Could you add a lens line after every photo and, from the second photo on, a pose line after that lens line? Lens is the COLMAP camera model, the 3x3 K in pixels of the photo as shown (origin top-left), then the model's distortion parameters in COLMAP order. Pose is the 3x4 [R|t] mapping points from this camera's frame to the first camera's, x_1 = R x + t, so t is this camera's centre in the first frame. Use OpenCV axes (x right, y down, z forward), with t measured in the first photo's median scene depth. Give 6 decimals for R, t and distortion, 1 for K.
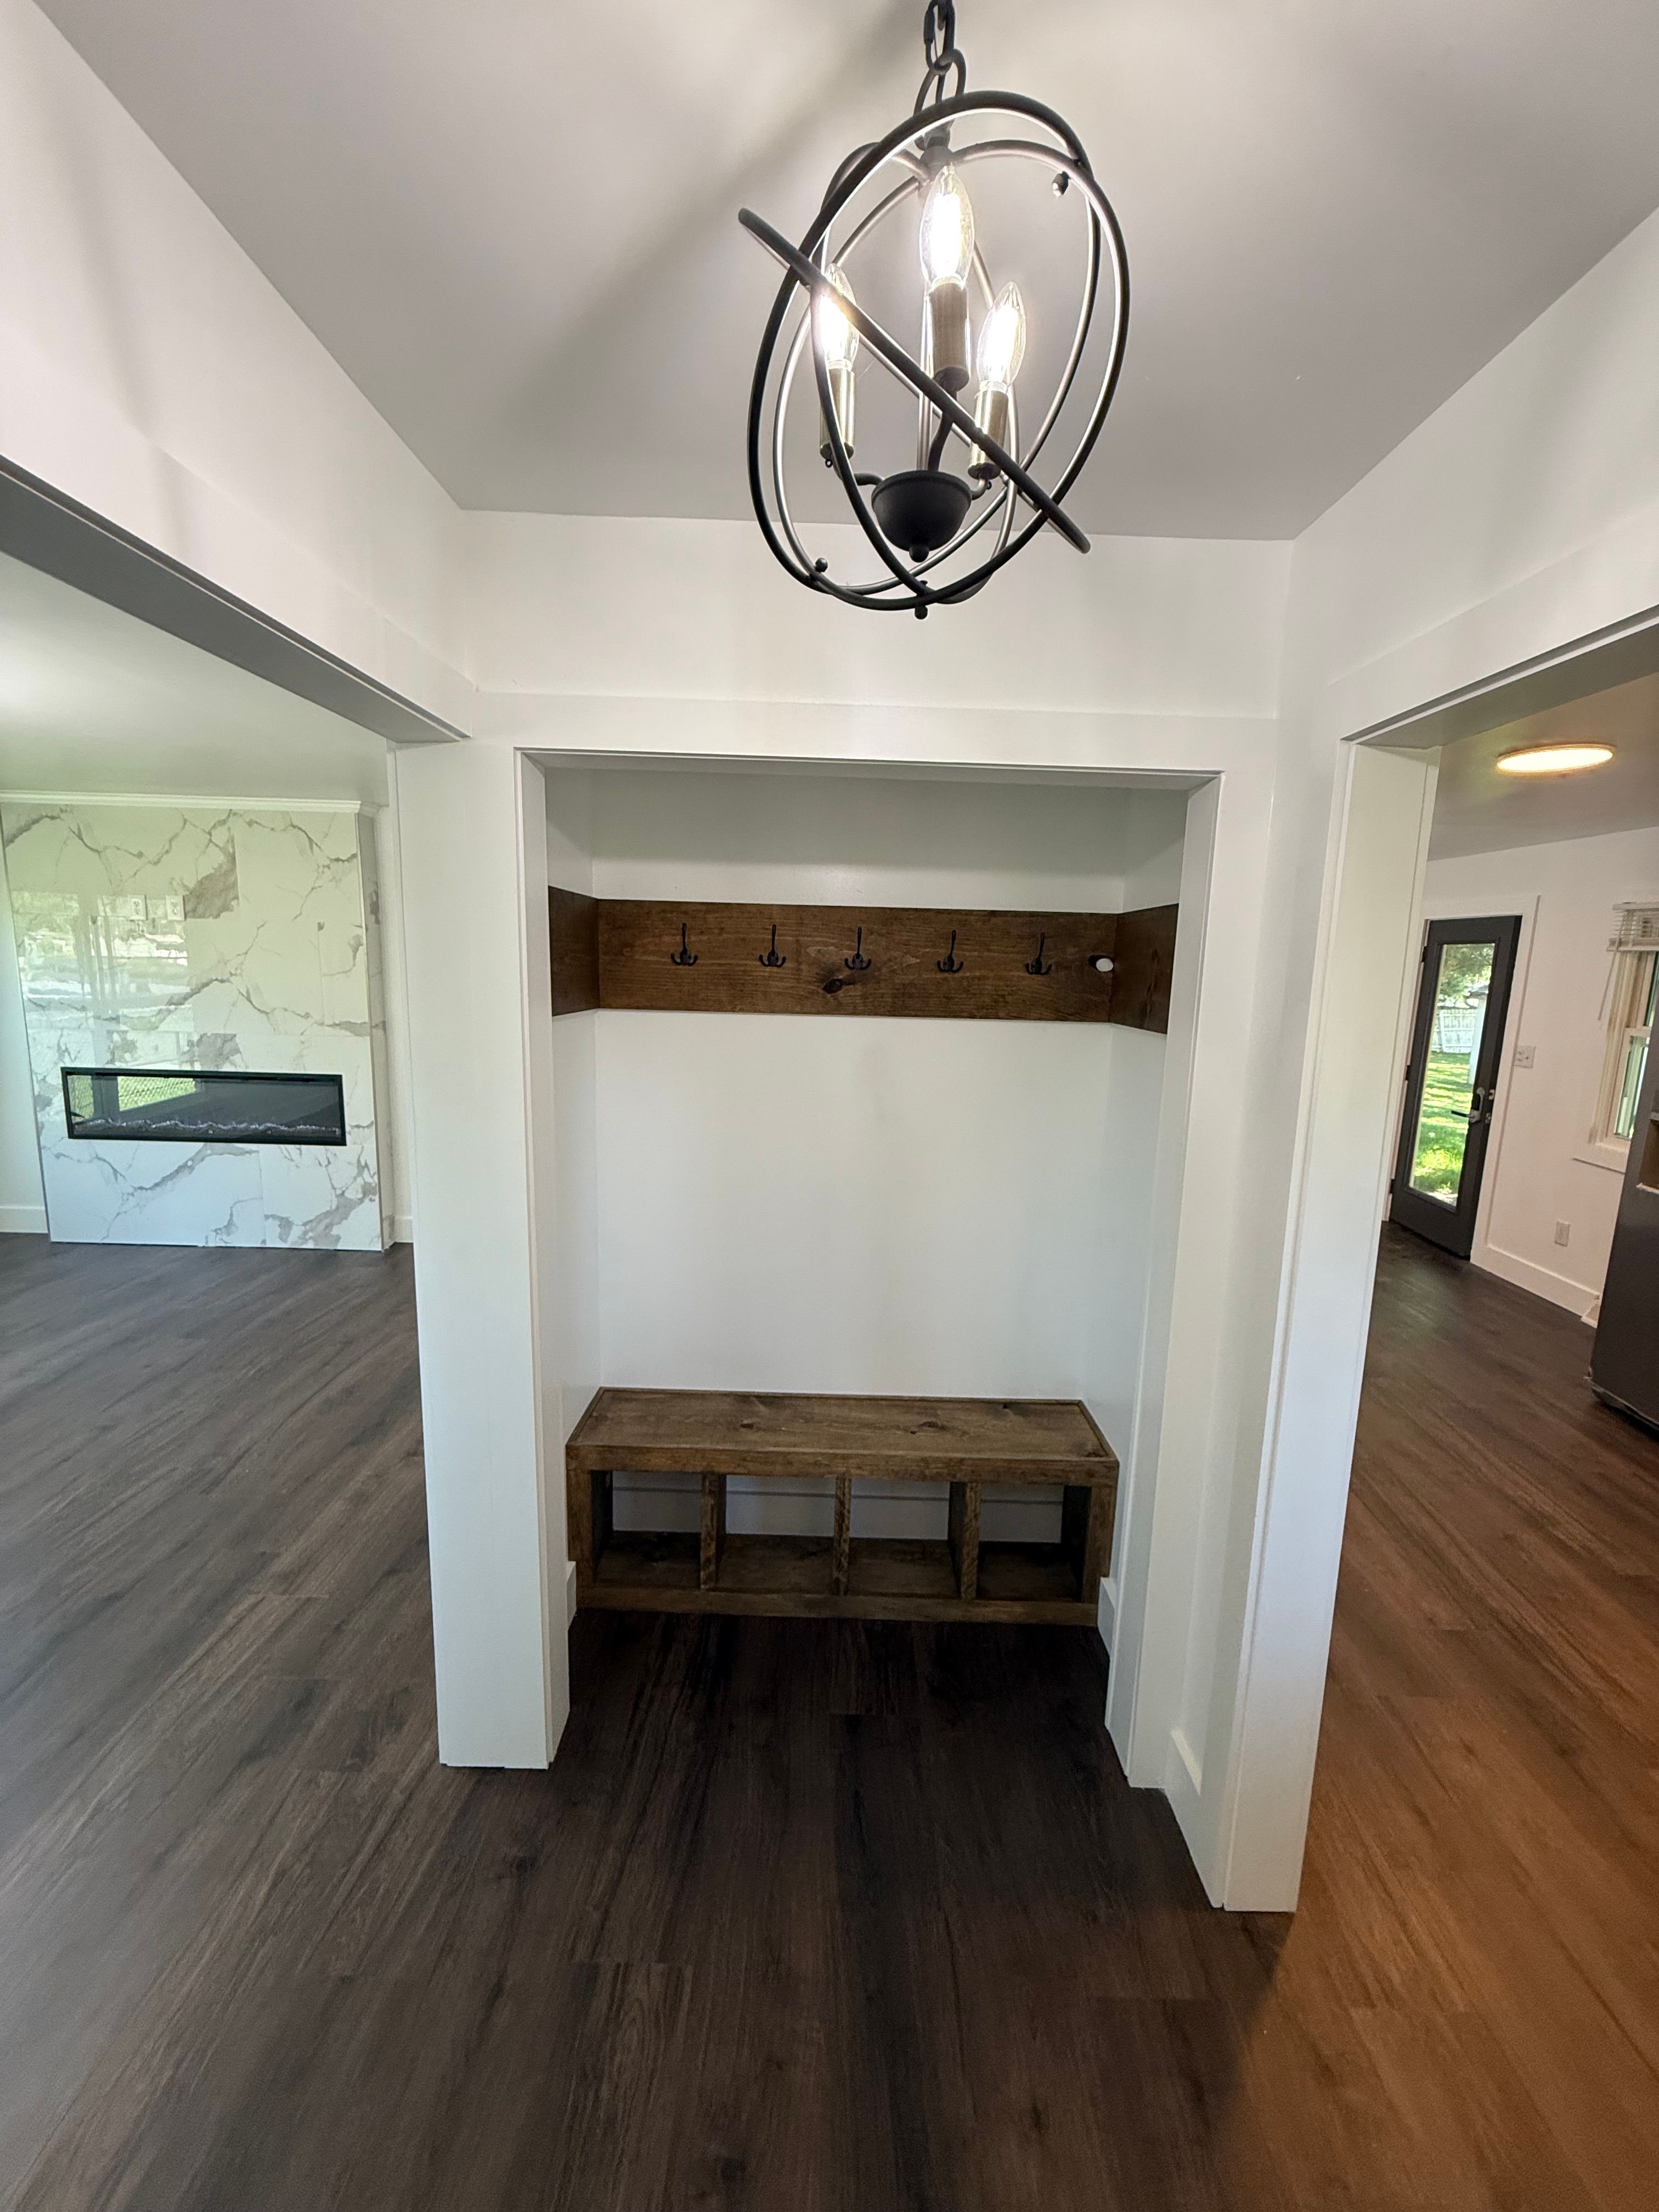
lens RADIAL K [[883.8, 0, 829.3], [0, 883.8, 1099.2], [0, 0, 1]] dist [-0.001384, 0.000576]
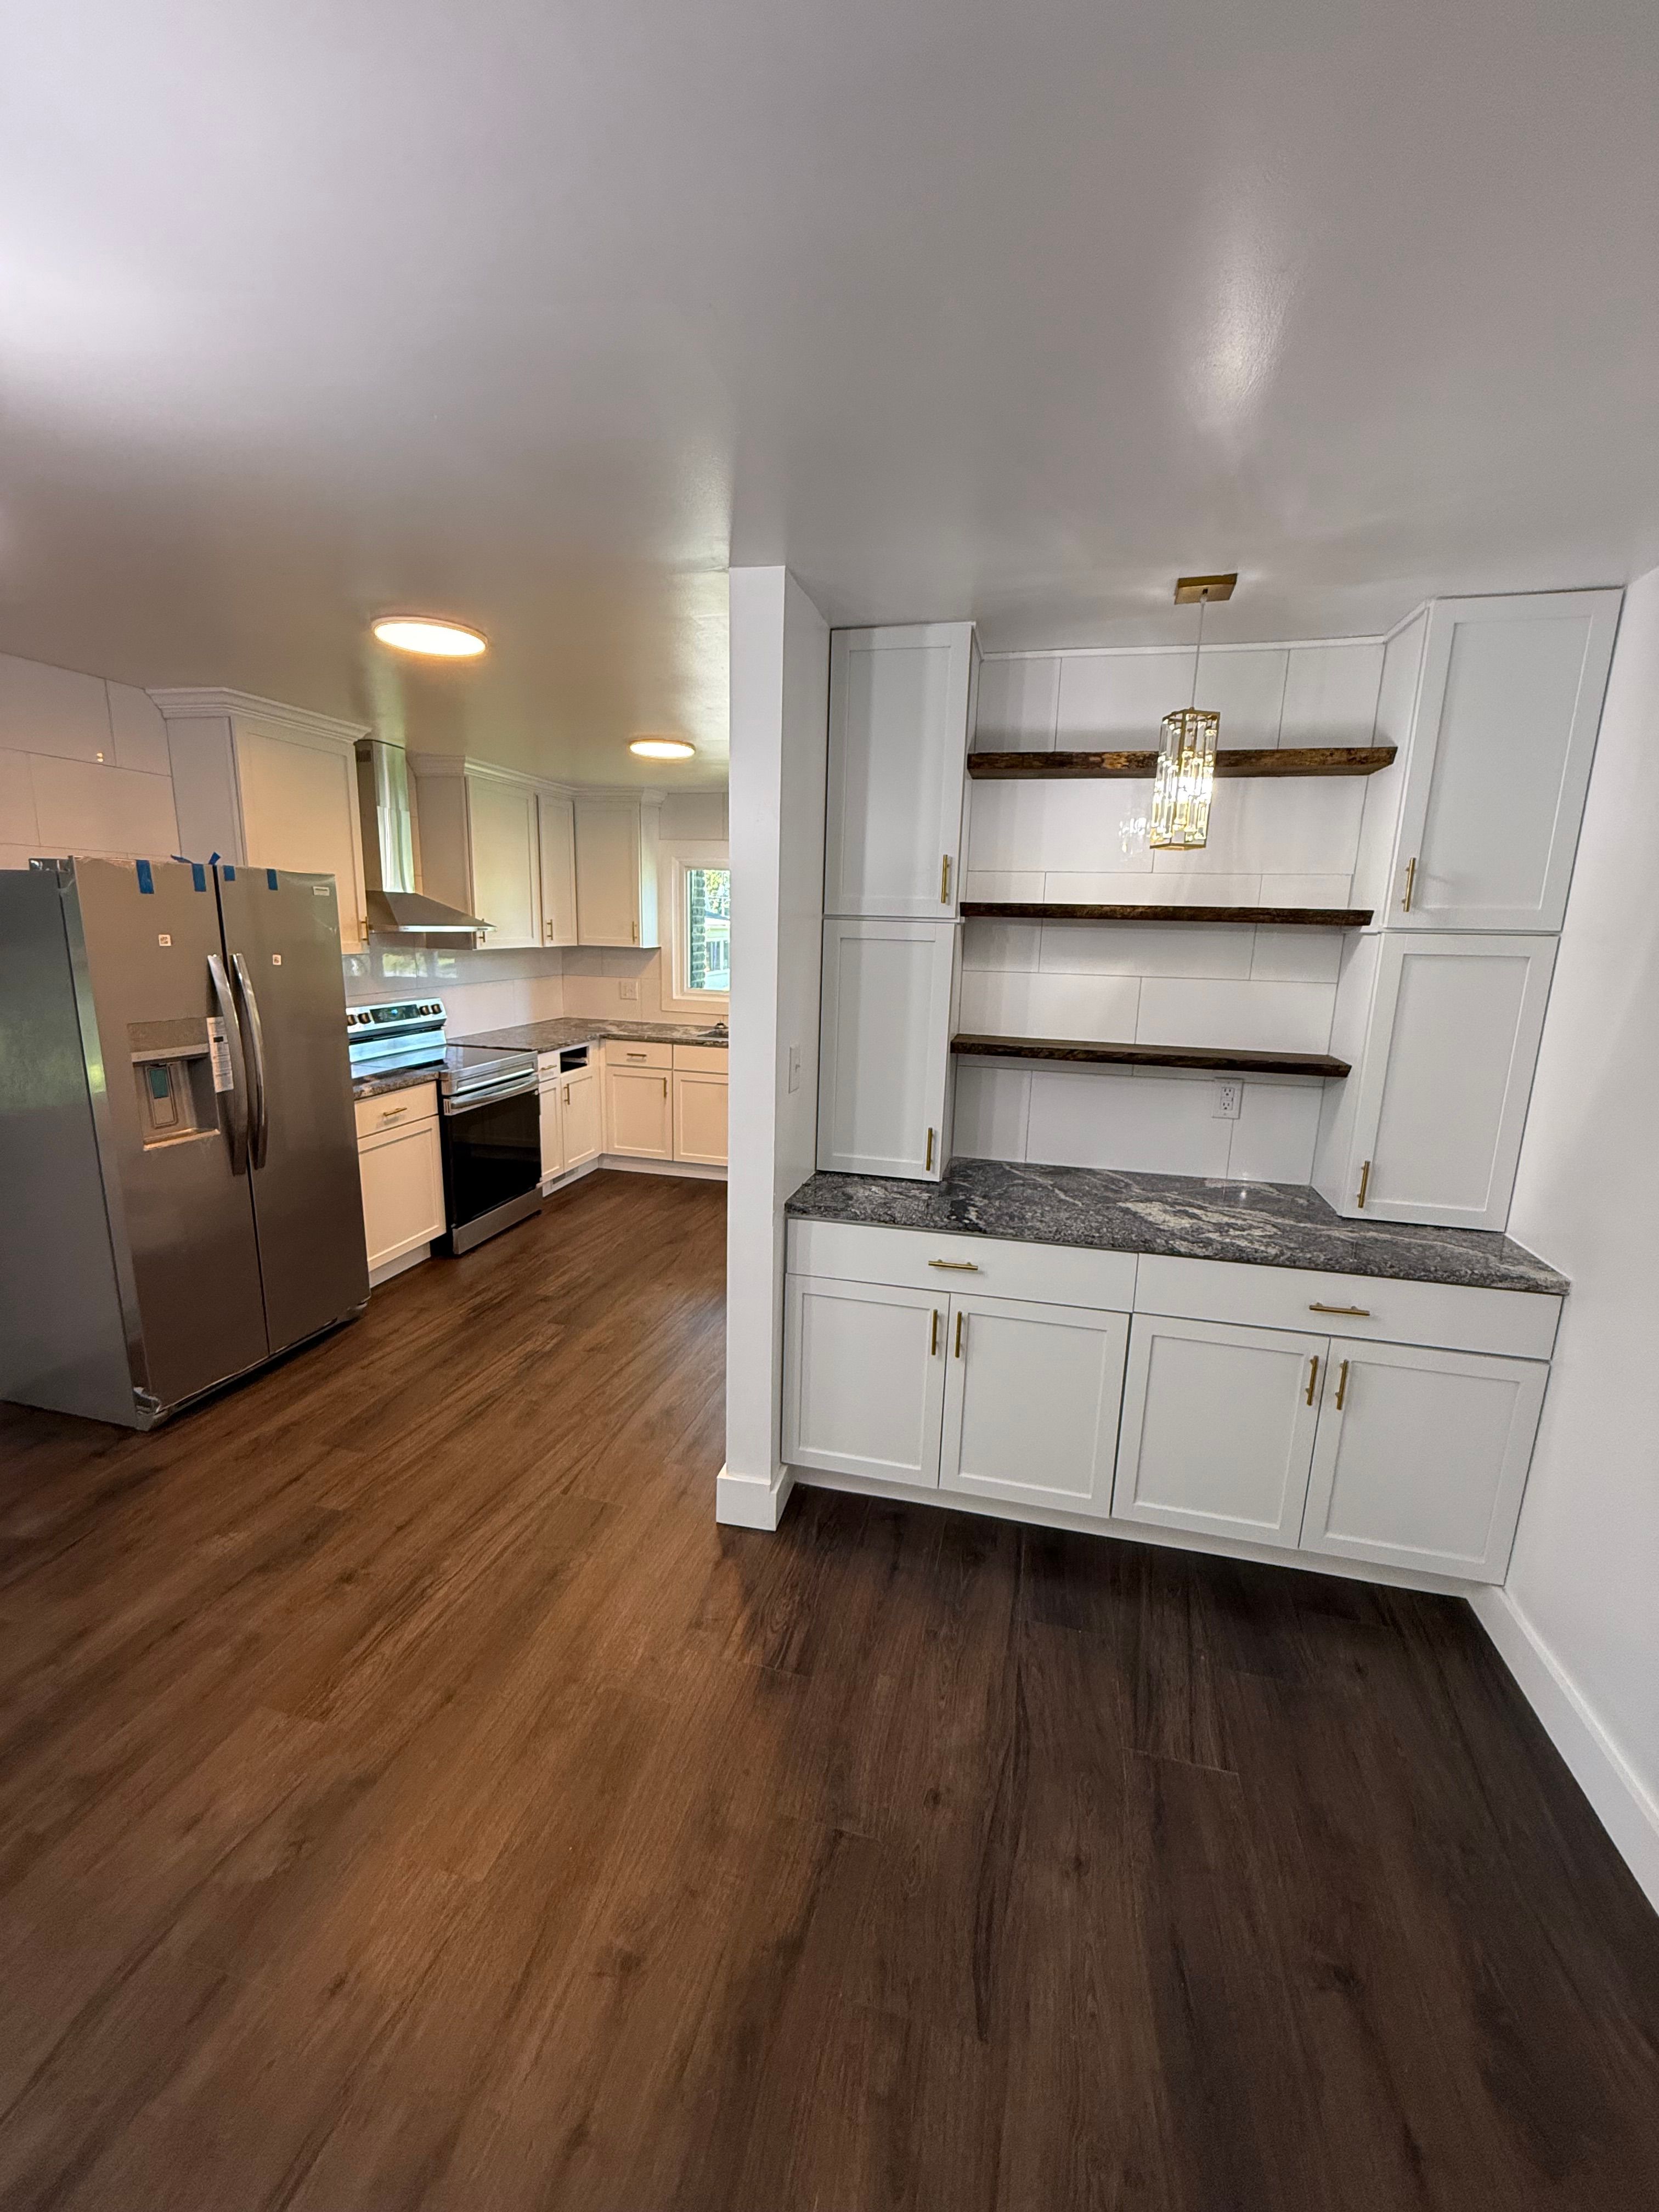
lens RADIAL K [[883.8, 0, 827.0], [0, 883.8, 1103.2], [0, 0, 1]] dist [-0.001384, 0.000576]
pose [[-0.969387, -0.101194, 0.223717, 0.156125], [-0.014278, 0.932815, 0.360073, -0.217241], [-0.245124, 0.345856, -0.905703, 1.477595]]
